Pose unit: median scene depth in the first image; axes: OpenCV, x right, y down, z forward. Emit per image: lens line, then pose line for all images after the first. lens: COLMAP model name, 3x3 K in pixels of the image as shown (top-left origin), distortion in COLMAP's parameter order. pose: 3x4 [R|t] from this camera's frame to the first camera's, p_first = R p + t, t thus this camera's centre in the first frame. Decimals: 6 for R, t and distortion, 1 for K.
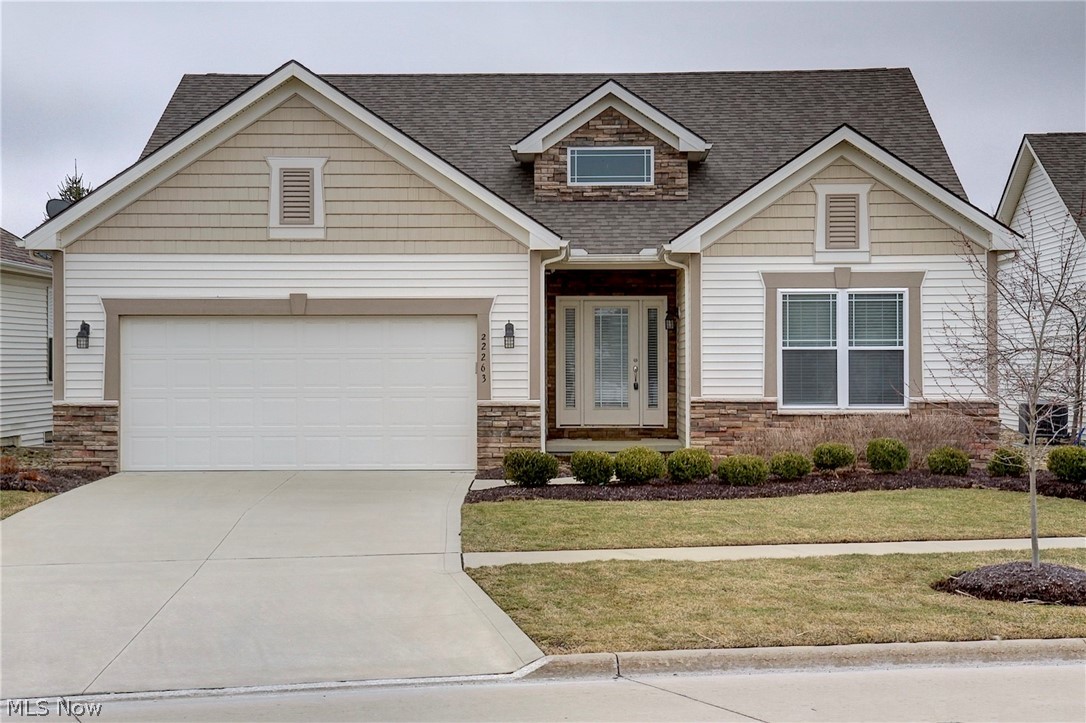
lens RADIAL K [[2059.8, 0, 478.5], [0, 2059.8, 362.6], [0, 0, 1]] dist [0.115364, 0.086519]
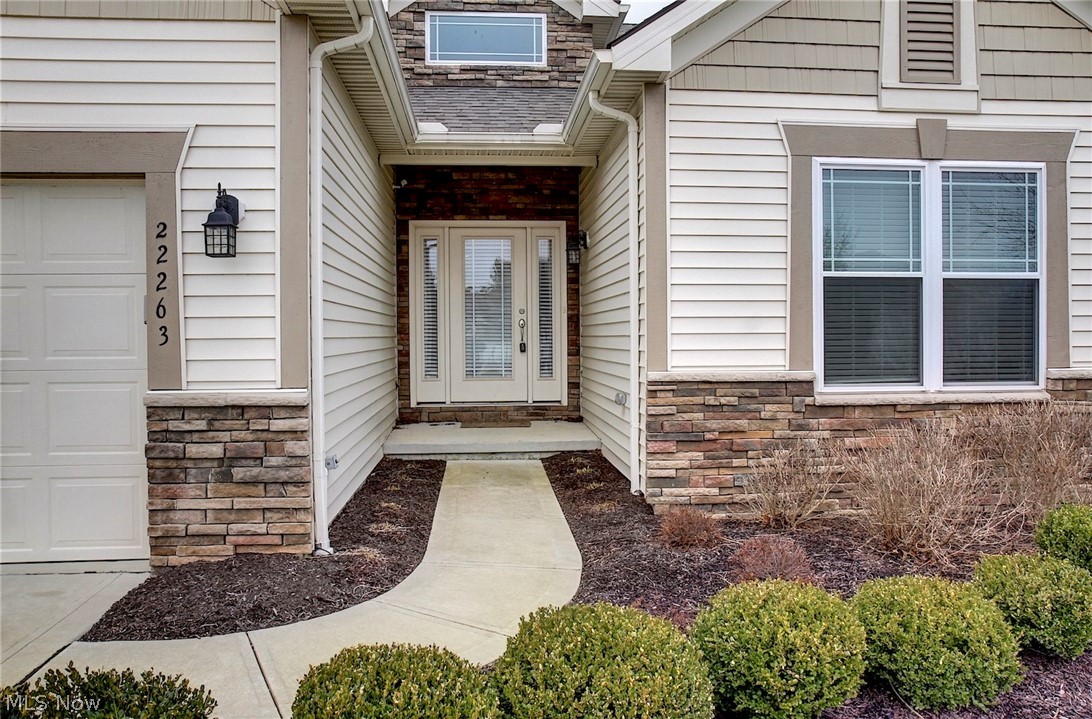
lens RADIAL K [[871.9, 0, 546.0], [0, 871.9, 359.5], [0, 0, 1]] dist [-0.069898, 0.006317]
pose [[0.991903, -0.007937, 0.126747, 0.052398], [0.003995, 0.999501, 0.031323, 0.007086], [-0.126933, -0.030563, 0.991440, 0.797553]]
